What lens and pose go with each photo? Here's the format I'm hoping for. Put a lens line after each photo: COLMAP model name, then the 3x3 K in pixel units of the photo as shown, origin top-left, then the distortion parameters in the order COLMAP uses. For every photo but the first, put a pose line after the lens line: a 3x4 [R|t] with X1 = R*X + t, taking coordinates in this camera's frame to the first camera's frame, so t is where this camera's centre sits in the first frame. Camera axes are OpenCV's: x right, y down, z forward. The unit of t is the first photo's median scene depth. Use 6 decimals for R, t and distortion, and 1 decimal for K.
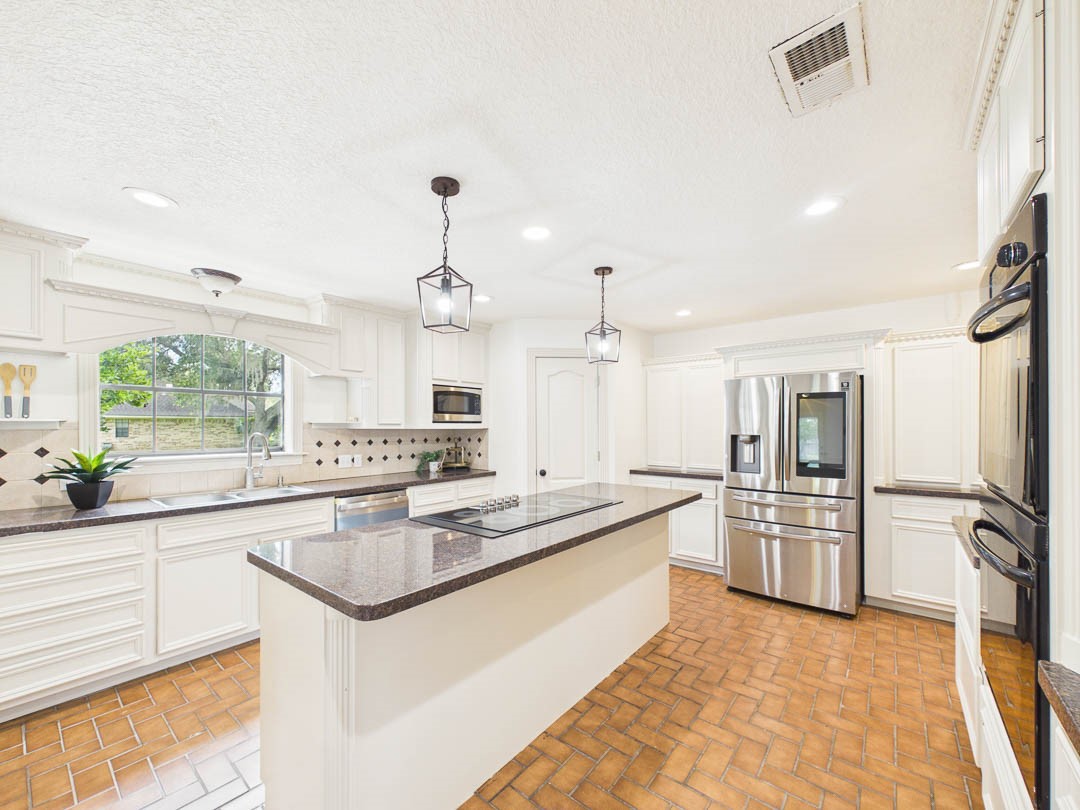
lens RADIAL K [[436.4, 0, 539.3], [0, 436.4, 421.7], [0, 0, 1]] dist [0.001338, -0.000137]
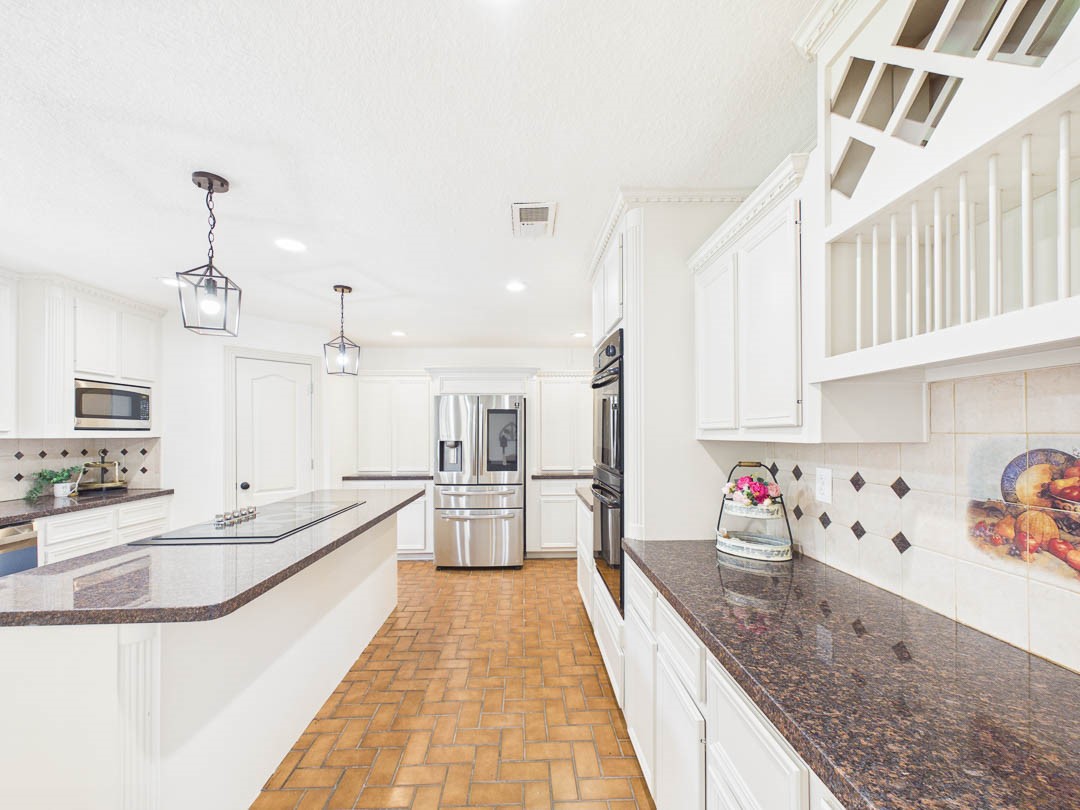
lens RADIAL K [[436.4, 0, 539.3], [0, 436.4, 421.7], [0, 0, 1]] dist [0.001338, -0.000137]
pose [[0.750404, 0.016912, 0.660763, -0.172704], [-0.004888, 0.999787, -0.020039, -0.000592], [-0.660961, 0.011808, 0.750327, -0.105452]]
